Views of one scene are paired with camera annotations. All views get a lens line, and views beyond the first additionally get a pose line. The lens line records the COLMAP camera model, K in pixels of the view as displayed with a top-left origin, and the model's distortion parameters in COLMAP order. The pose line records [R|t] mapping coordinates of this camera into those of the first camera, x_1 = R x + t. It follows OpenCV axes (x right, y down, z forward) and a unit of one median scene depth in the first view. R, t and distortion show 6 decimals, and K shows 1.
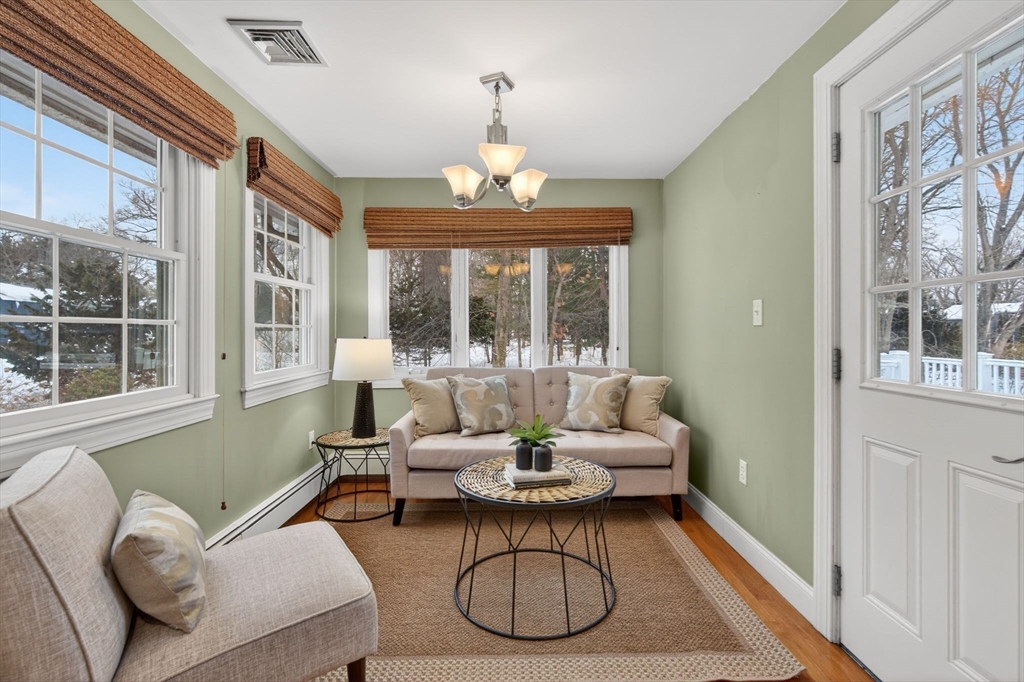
lens RADIAL K [[464.3, 0, 517.9], [0, 464.3, 329.2], [0, 0, 1]] dist [-0.001748, -0.000214]
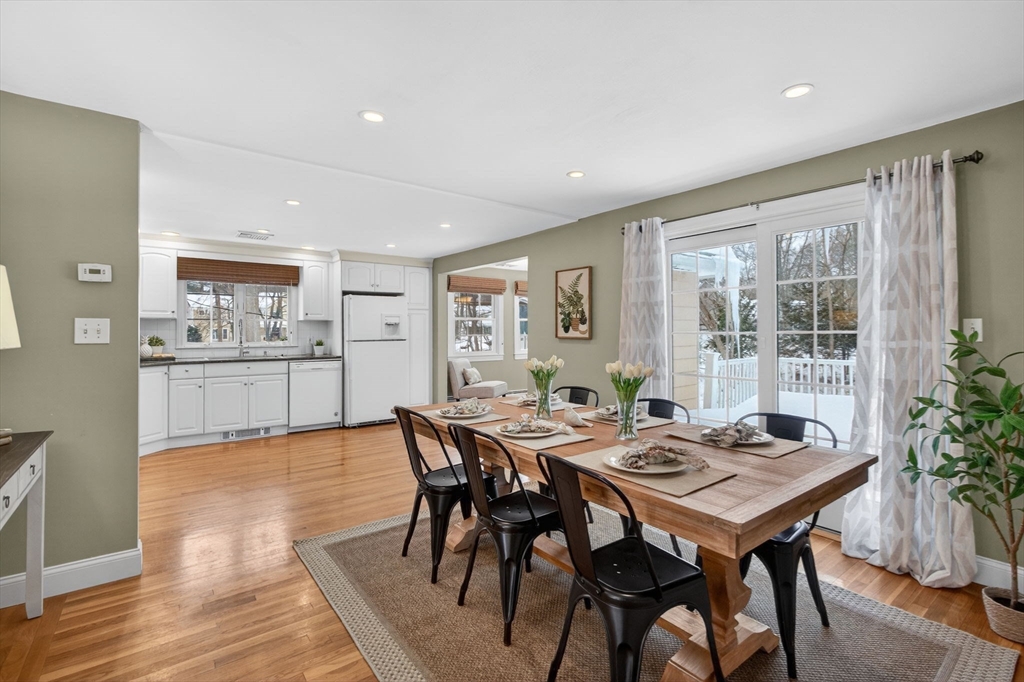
lens RADIAL K [[476.4, 0, 527.8], [0, 476.4, 330.5], [0, 0, 1]] dist [-0.000308, -0.000028]
pose [[0.607427, -0.000805, -0.794375, 2.316395], [0.003700, 0.999992, 0.001817, -0.051484], [0.794367, -0.004043, 0.607425, -1.093097]]
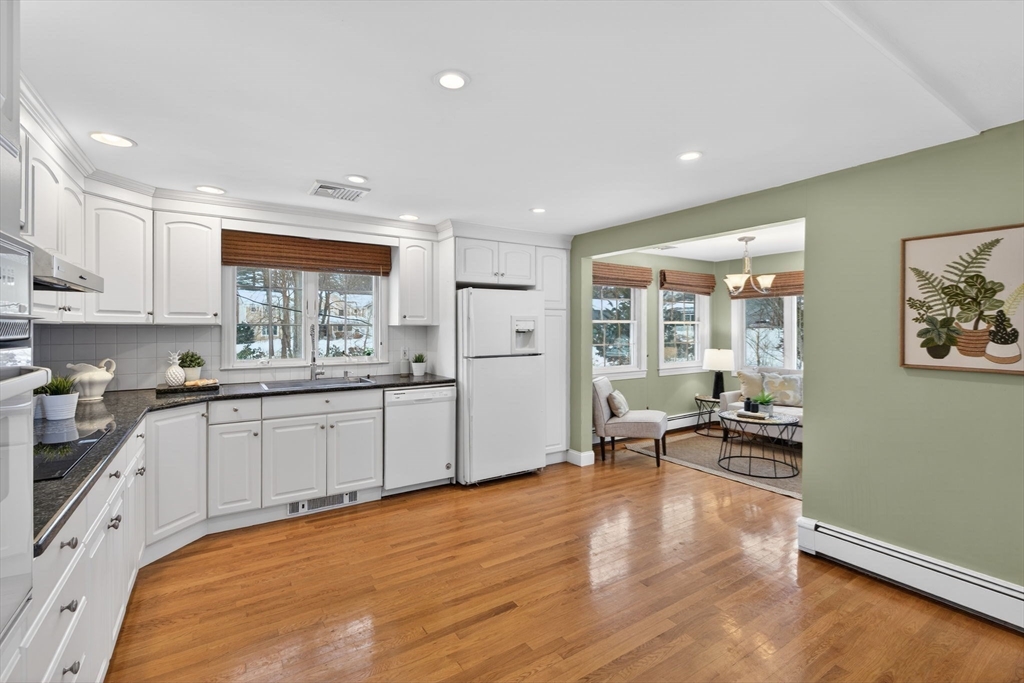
lens RADIAL K [[464.3, 0, 517.9], [0, 464.3, 329.7], [0, 0, 1]] dist [-0.001748, -0.000214]
pose [[0.540039, 0.007025, -0.841611, 1.150070], [0.000960, 0.999959, 0.008963, -0.109578], [0.841639, -0.005648, 0.540010, -1.043523]]
